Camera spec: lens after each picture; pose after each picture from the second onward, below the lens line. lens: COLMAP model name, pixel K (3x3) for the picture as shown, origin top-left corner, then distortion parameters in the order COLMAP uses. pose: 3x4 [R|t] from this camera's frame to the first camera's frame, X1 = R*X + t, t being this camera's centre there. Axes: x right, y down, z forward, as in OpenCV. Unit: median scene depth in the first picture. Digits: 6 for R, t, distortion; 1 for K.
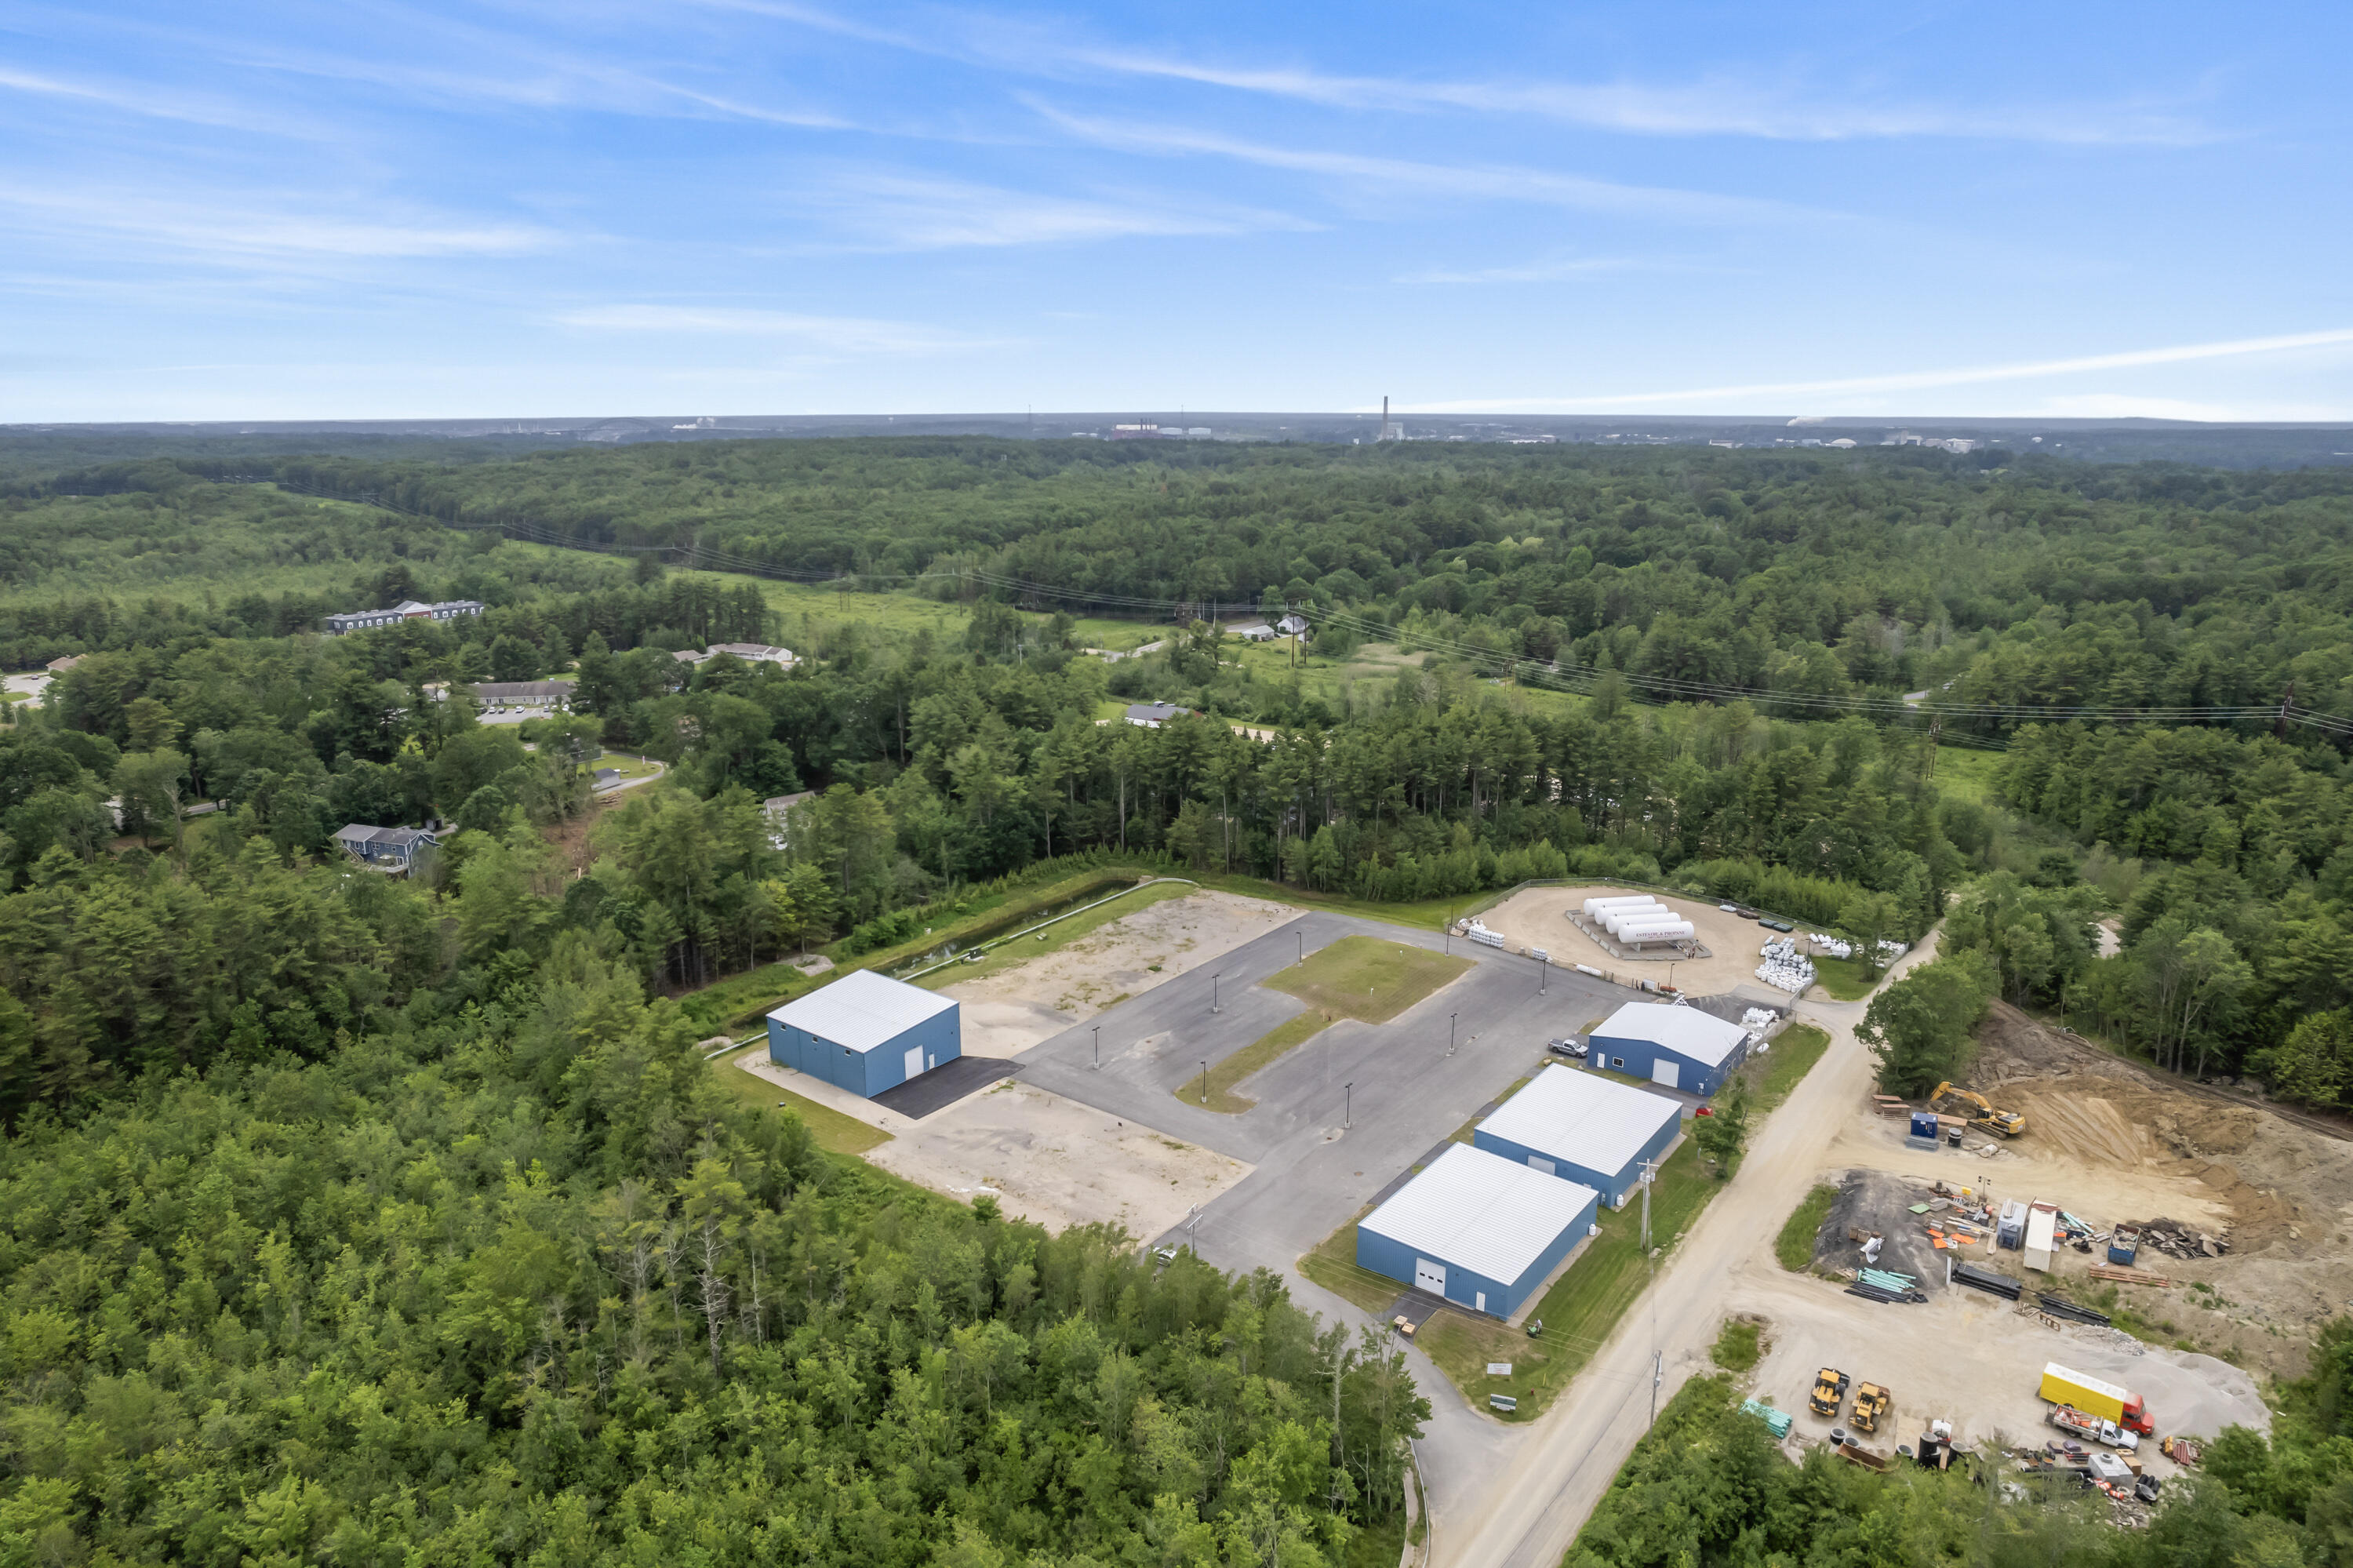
lens RADIAL K [[1501.3, 0, 1181.5], [0, 1501.3, 799.2], [0, 0, 1]] dist [-0.062450, 0.049111]
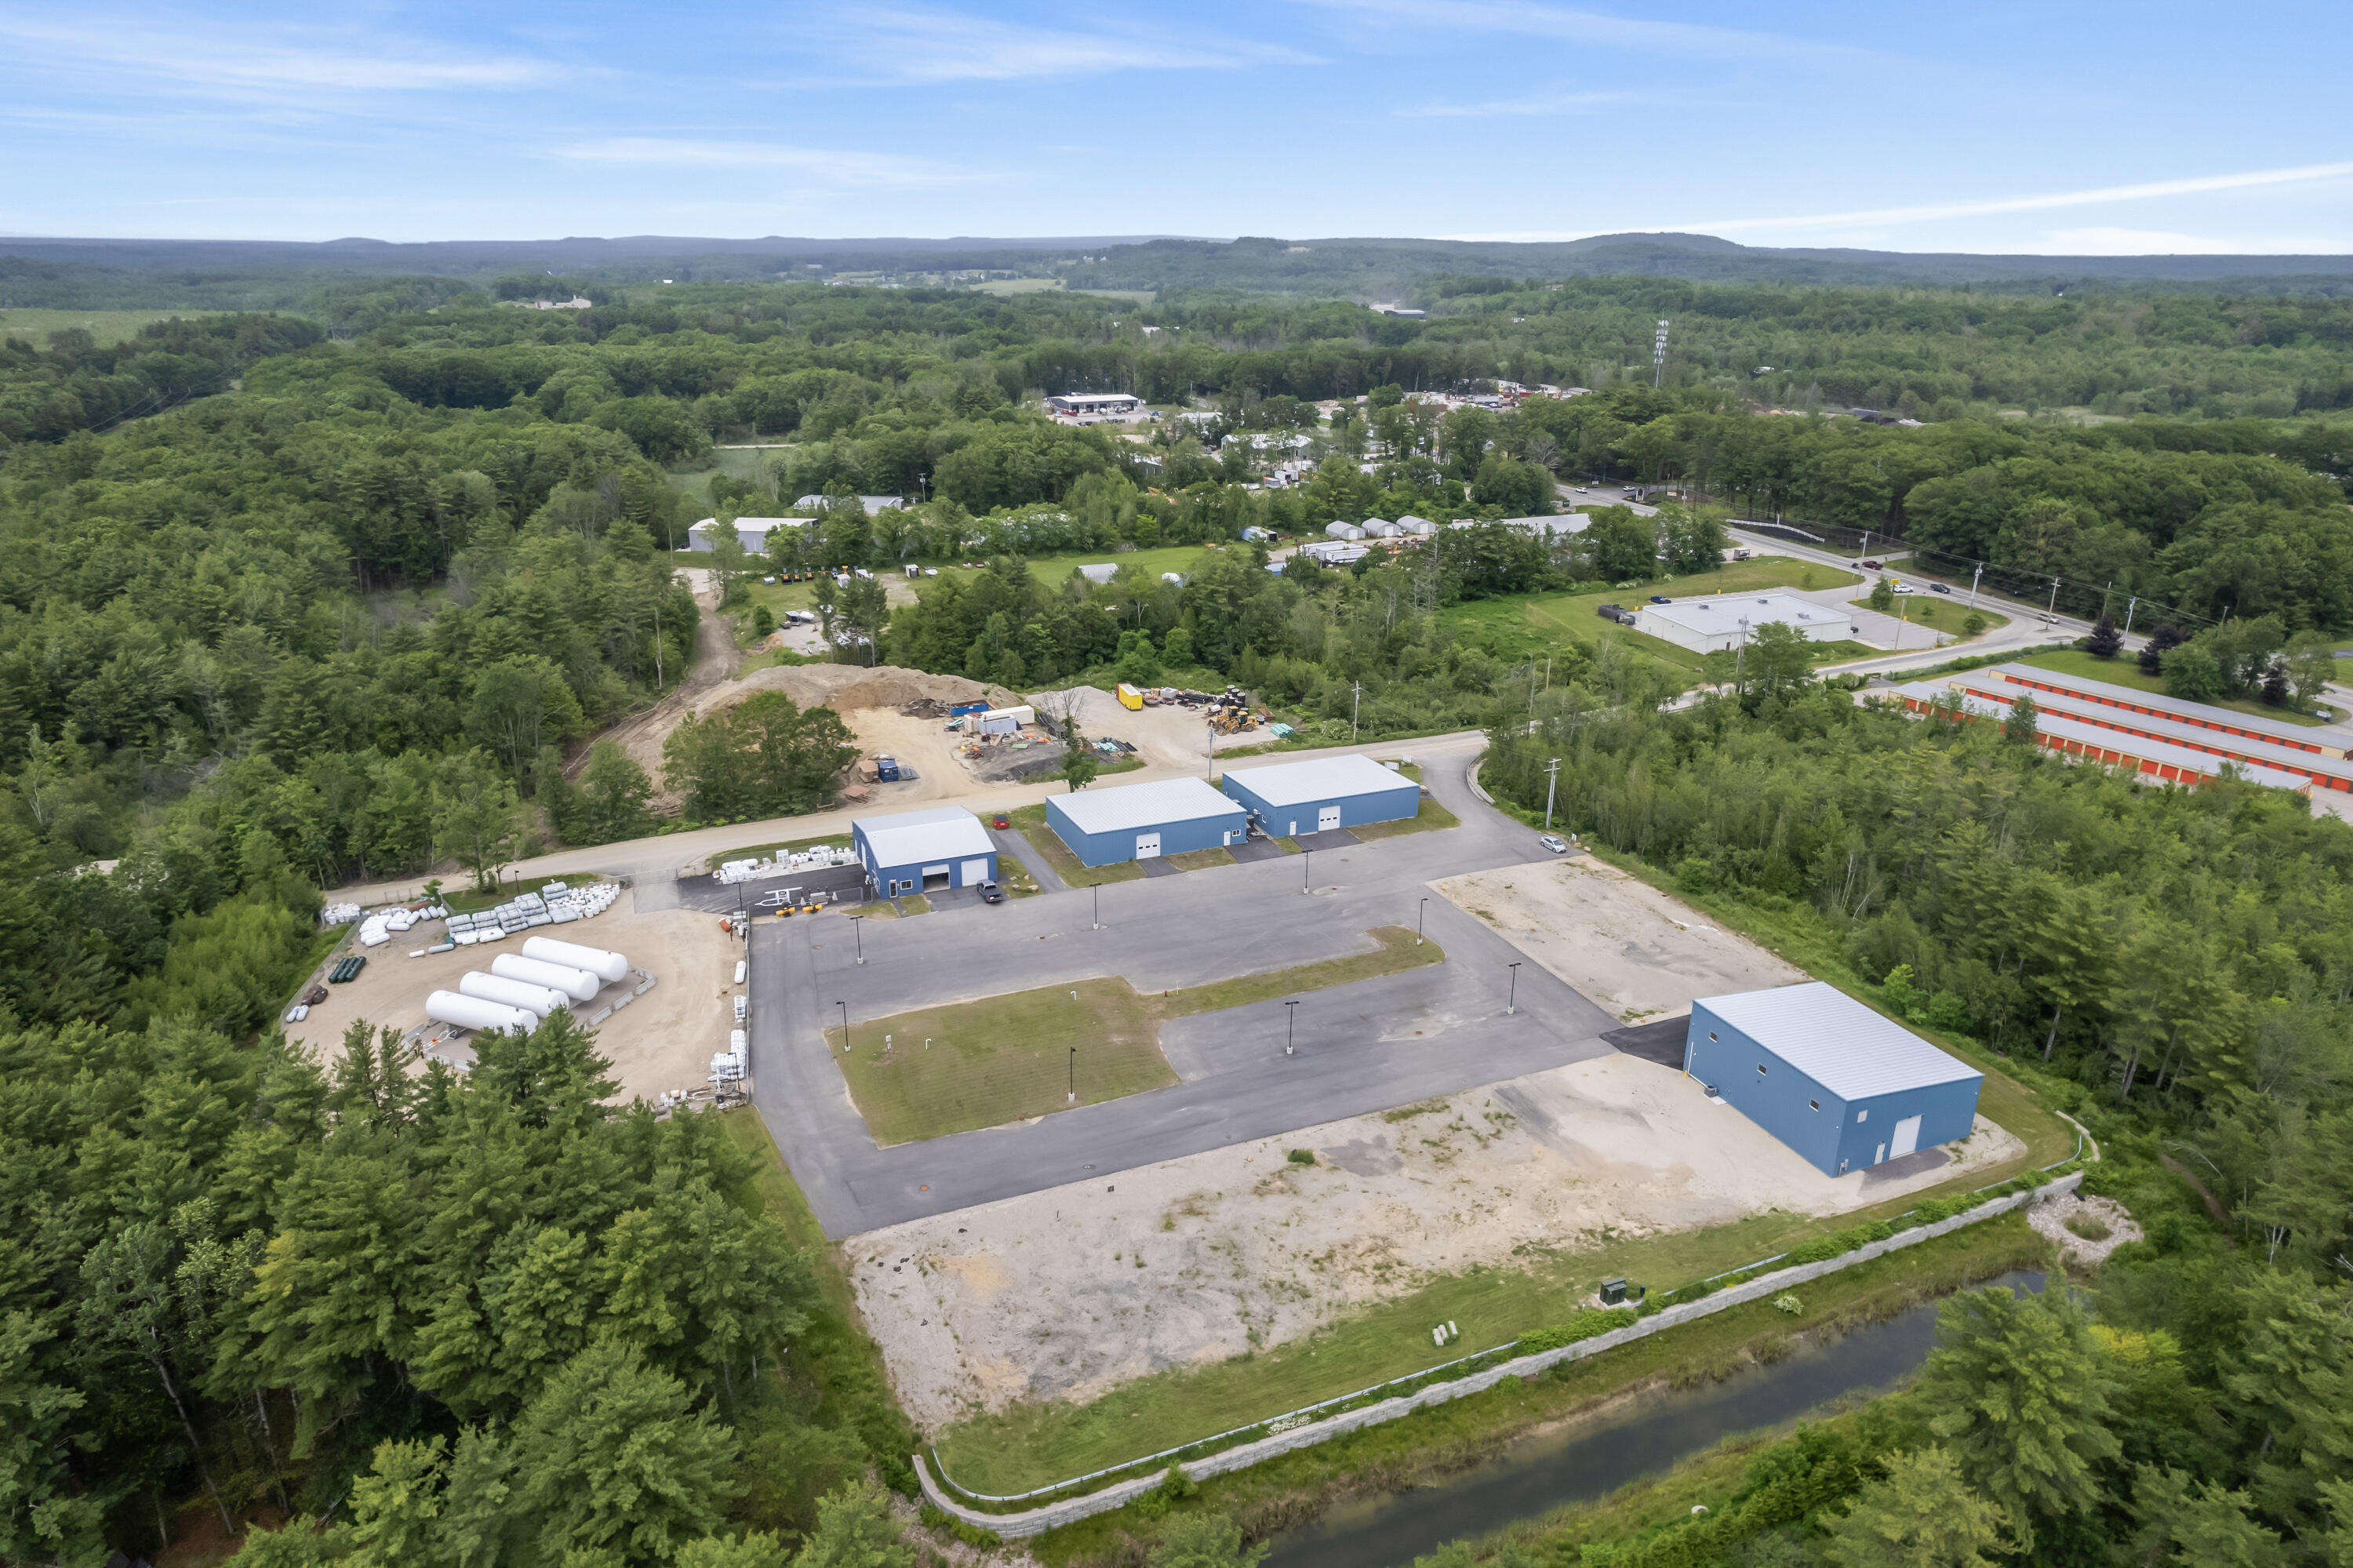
lens RADIAL K [[1501.3, 0, 1183.1], [0, 1501.3, 785.4], [0, 0, 1]] dist [-0.062450, 0.049111]
pose [[-0.867029, -0.179098, 0.464956, -0.233015], [0.117840, 0.832984, 0.540603, -0.337011], [-0.484122, 0.523509, -0.701116, 1.458708]]
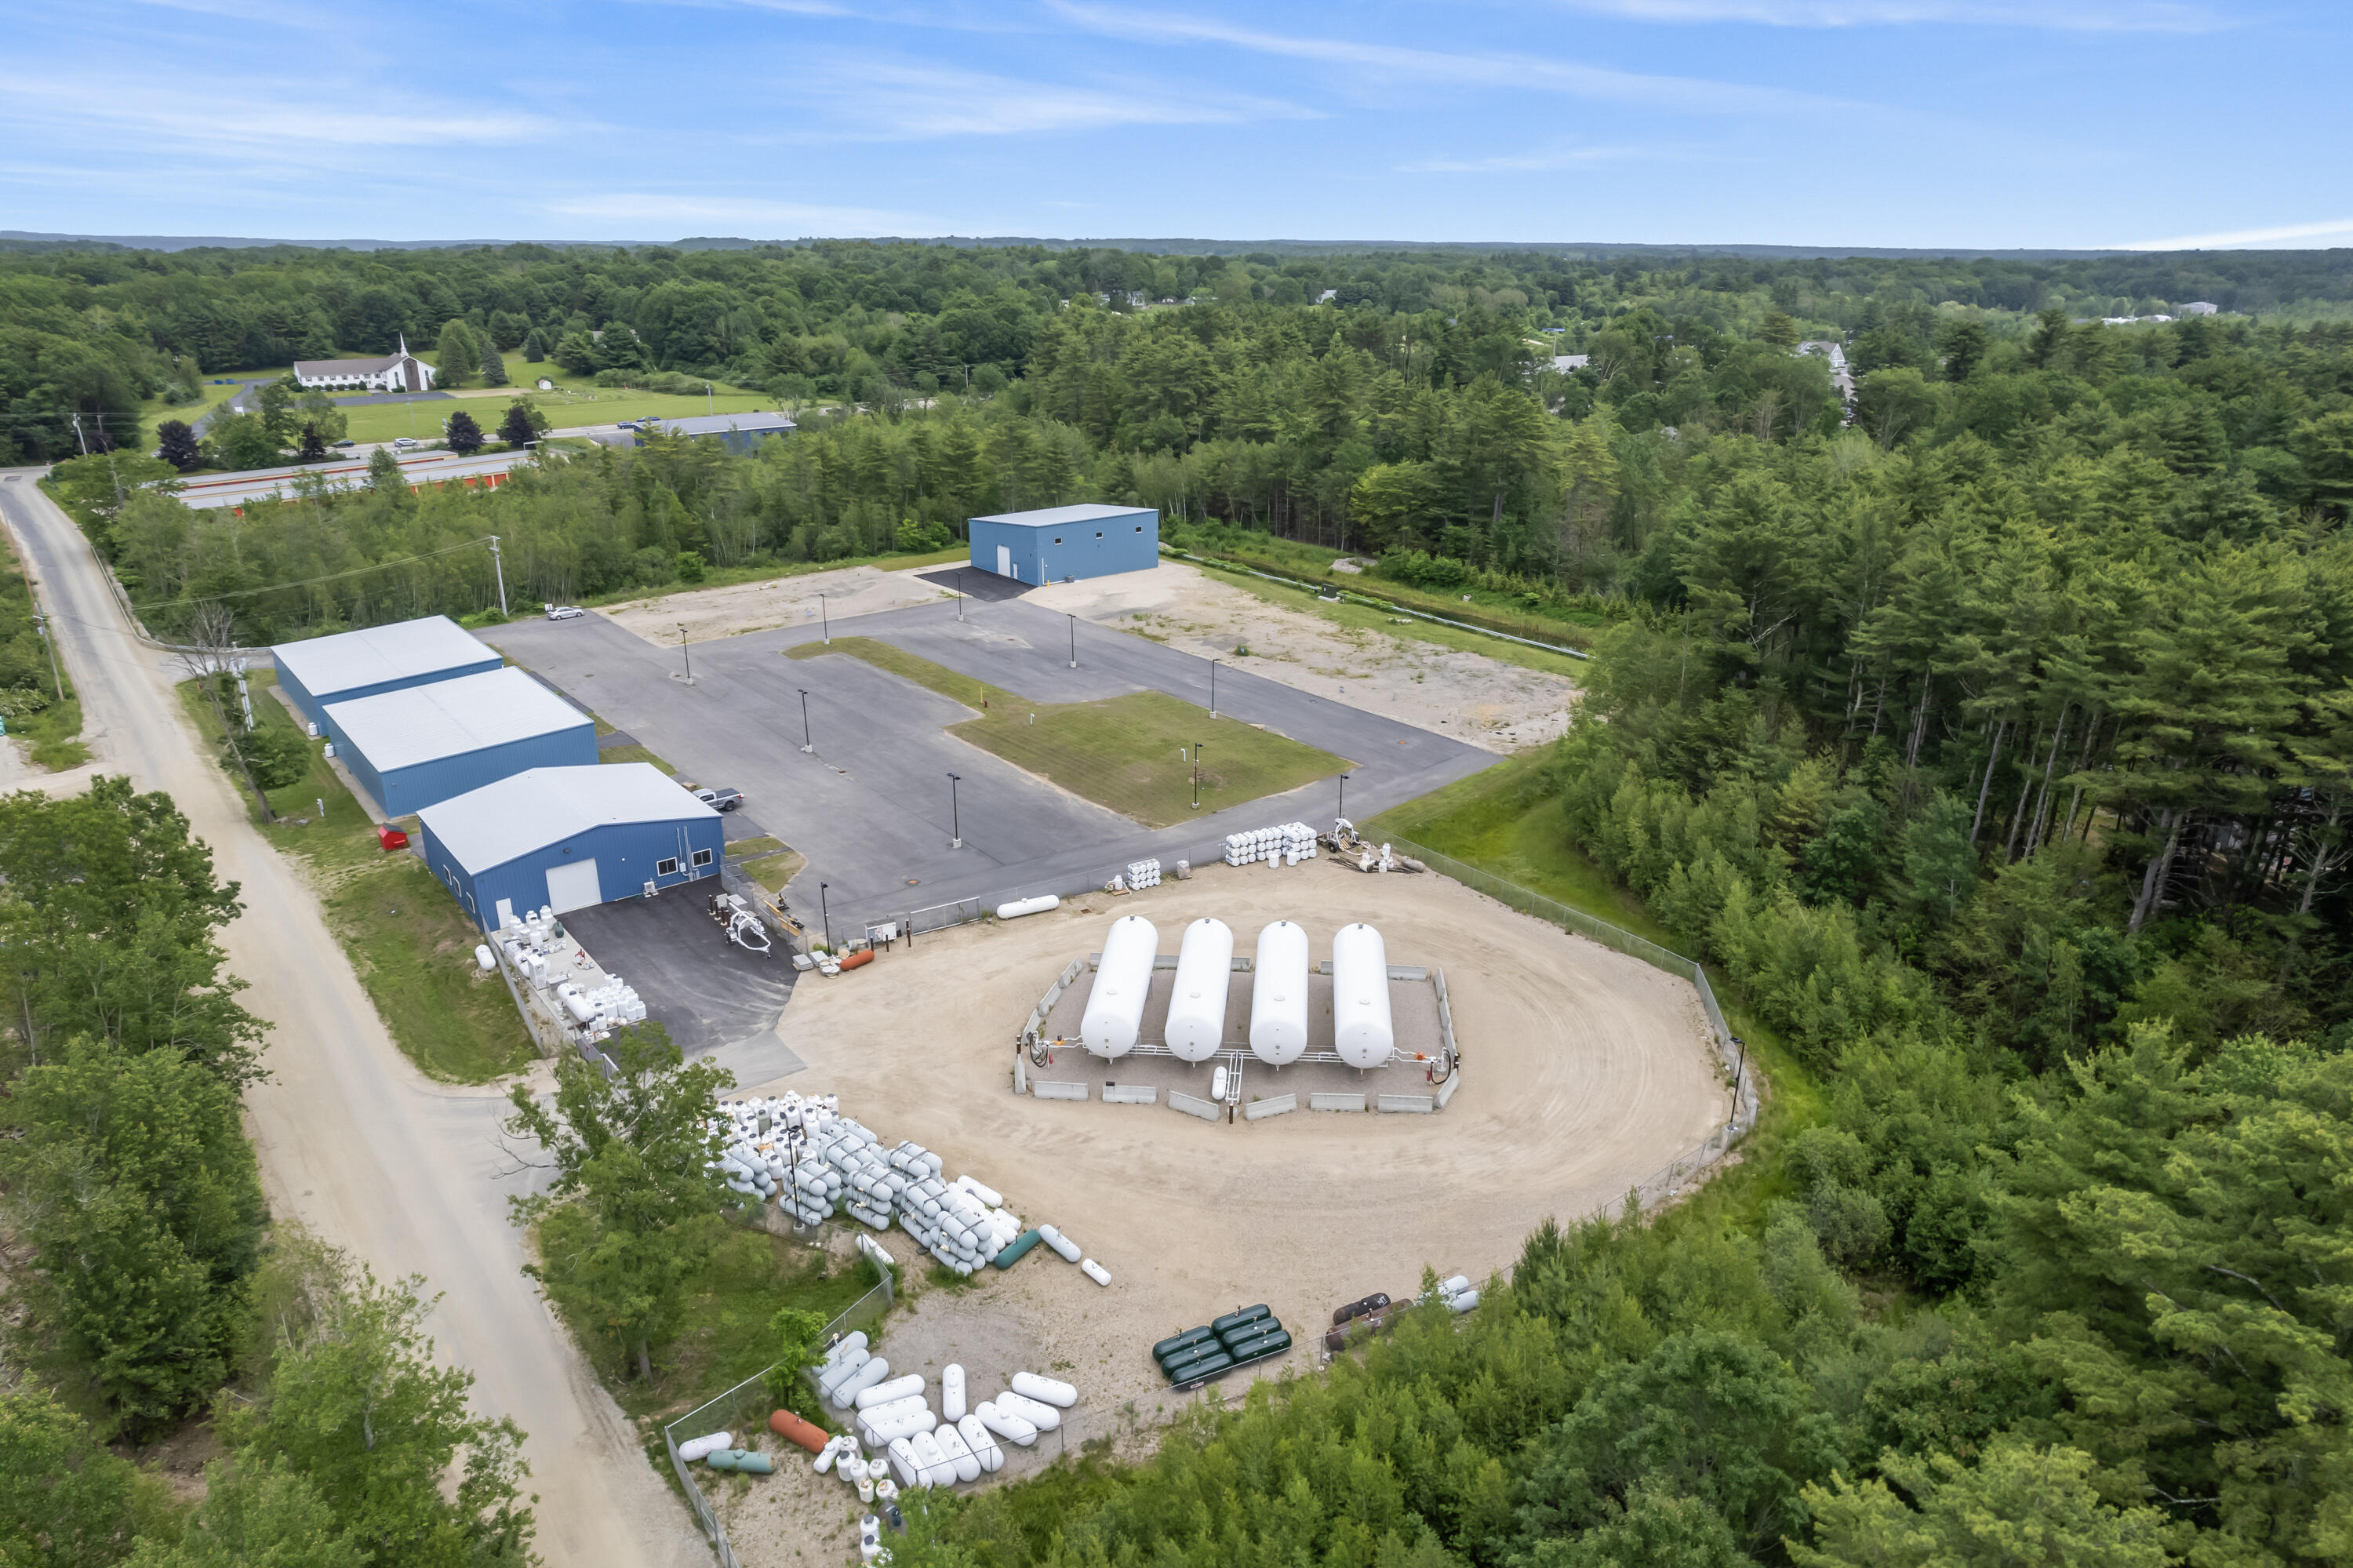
lens RADIAL K [[1501.3, 0, 1175.1], [0, 1501.3, 781.5], [0, 0, 1]] dist [-0.062450, 0.049111]
pose [[-0.245544, 0.328928, -0.911874, 0.698103], [-0.247619, 0.888183, 0.387060, -0.102517], [0.937226, 0.320837, -0.136640, 1.180859]]
